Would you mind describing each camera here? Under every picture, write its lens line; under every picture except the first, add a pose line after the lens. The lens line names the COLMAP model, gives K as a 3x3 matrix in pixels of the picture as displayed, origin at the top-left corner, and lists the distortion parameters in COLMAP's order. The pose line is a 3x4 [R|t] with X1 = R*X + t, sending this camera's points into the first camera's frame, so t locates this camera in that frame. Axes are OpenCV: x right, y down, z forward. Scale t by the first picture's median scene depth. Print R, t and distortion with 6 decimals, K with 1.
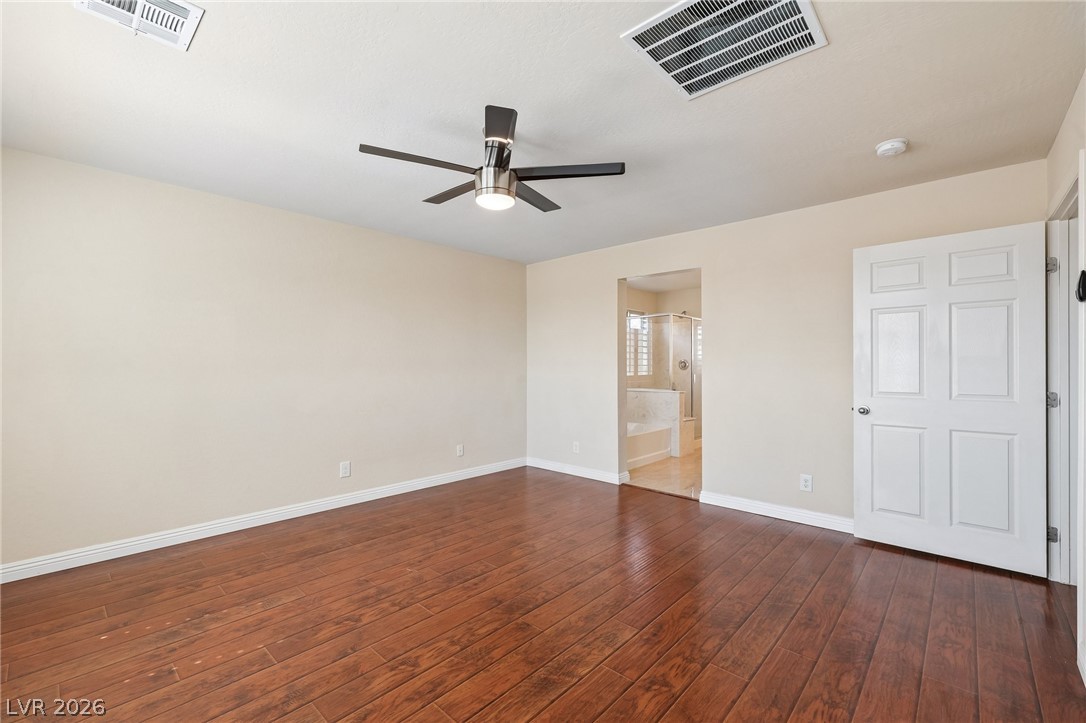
lens RADIAL K [[457.6, 0, 541.6], [0, 457.6, 364.2], [0, 0, 1]] dist [0.000046, -0.000168]
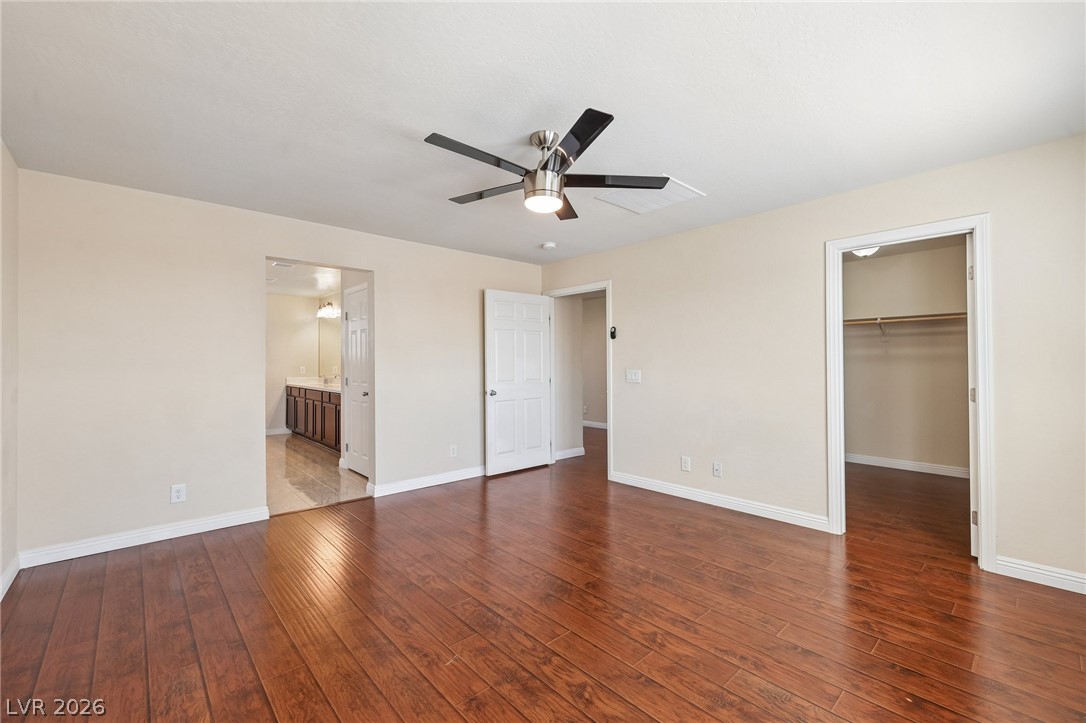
lens RADIAL K [[457.6, 0, 536.5], [0, 457.6, 360.9], [0, 0, 1]] dist [0.000046, -0.000168]
pose [[0.095201, 0.005647, 0.995442, -1.069936], [0.004885, 0.999969, -0.006139, 0.002077], [-0.995446, 0.005447, 0.095171, 0.891487]]
